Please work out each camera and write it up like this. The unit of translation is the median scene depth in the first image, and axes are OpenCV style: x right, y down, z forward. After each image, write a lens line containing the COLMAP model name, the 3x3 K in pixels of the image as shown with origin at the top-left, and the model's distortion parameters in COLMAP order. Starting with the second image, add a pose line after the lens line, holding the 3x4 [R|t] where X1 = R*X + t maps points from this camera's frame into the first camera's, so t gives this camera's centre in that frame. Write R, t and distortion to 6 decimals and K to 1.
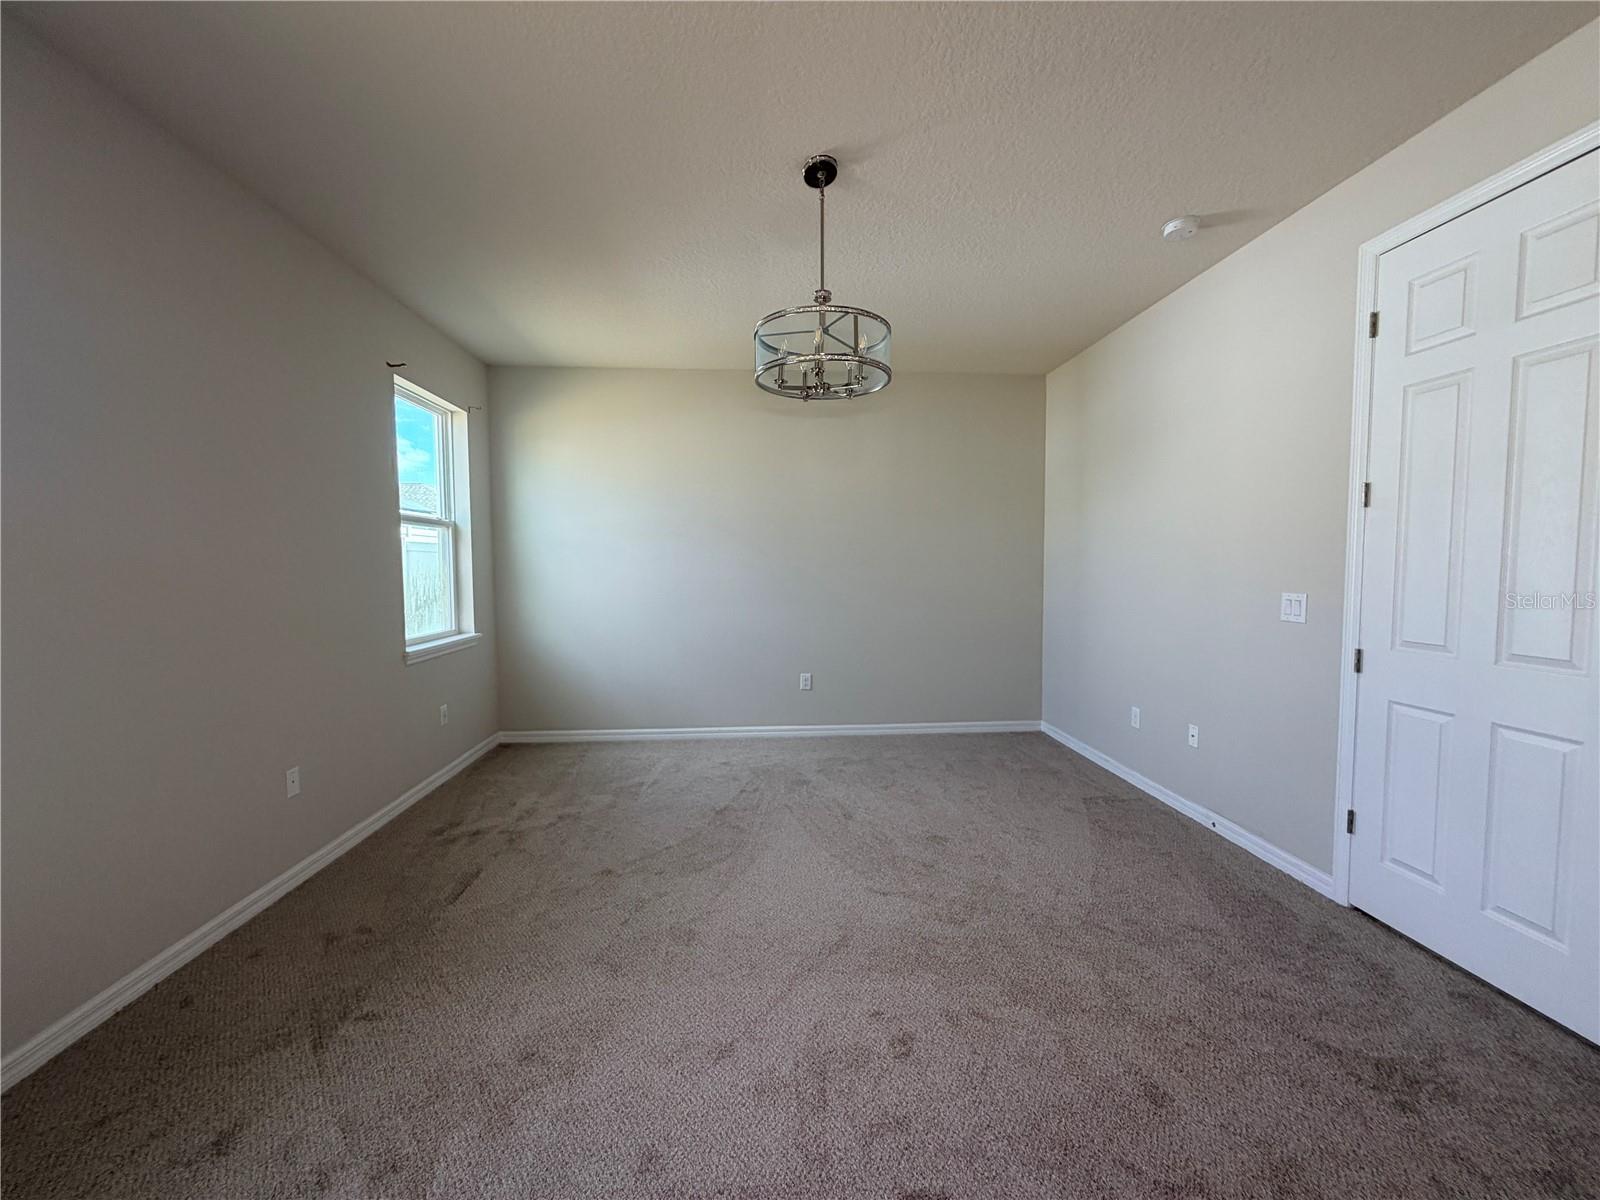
lens RADIAL K [[636.1, 0, 797.0], [0, 636.1, 597.1], [0, 0, 1]] dist [0.000509, -0.000264]
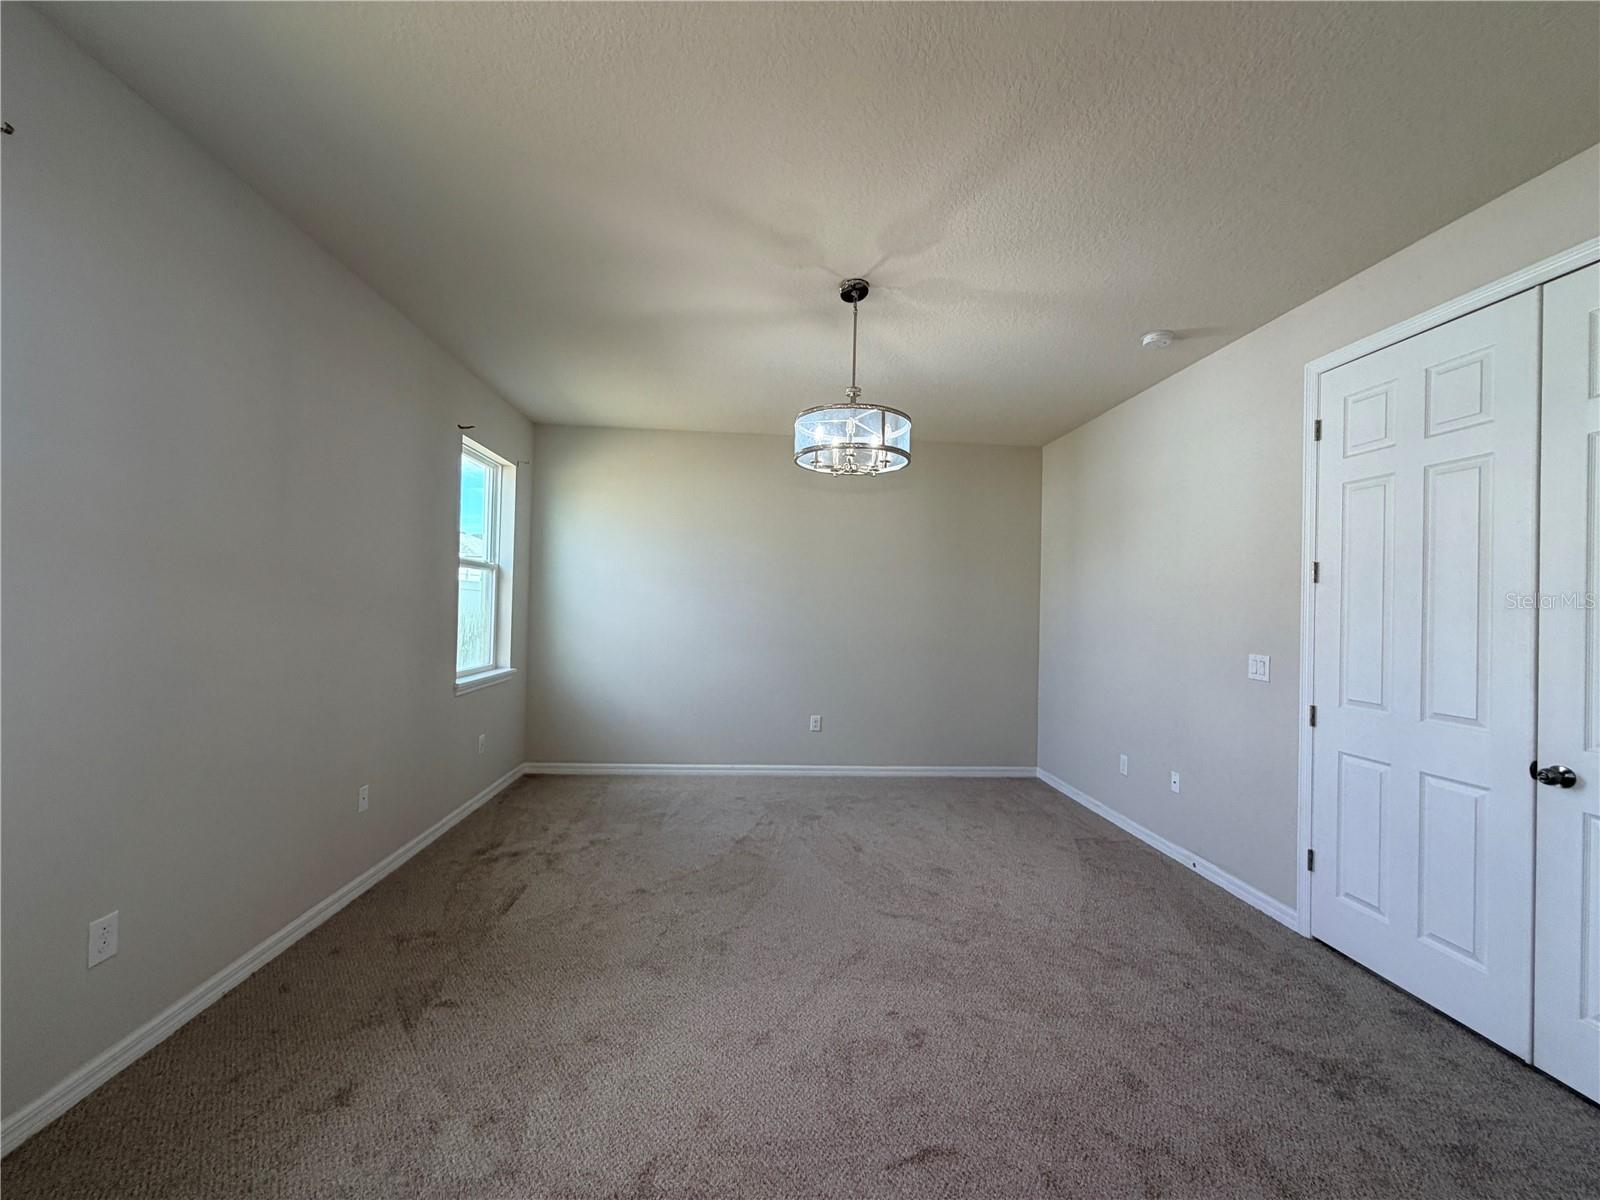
lens RADIAL K [[635.8, 0, 796.3], [0, 635.8, 597.2], [0, 0, 1]] dist [0.000727, 0.000128]
pose [[0.999545, 0.030035, 0.002921, -0.061146], [-0.029764, 0.997203, -0.068558, -0.007347], [-0.004972, 0.068440, 0.997643, -0.161435]]
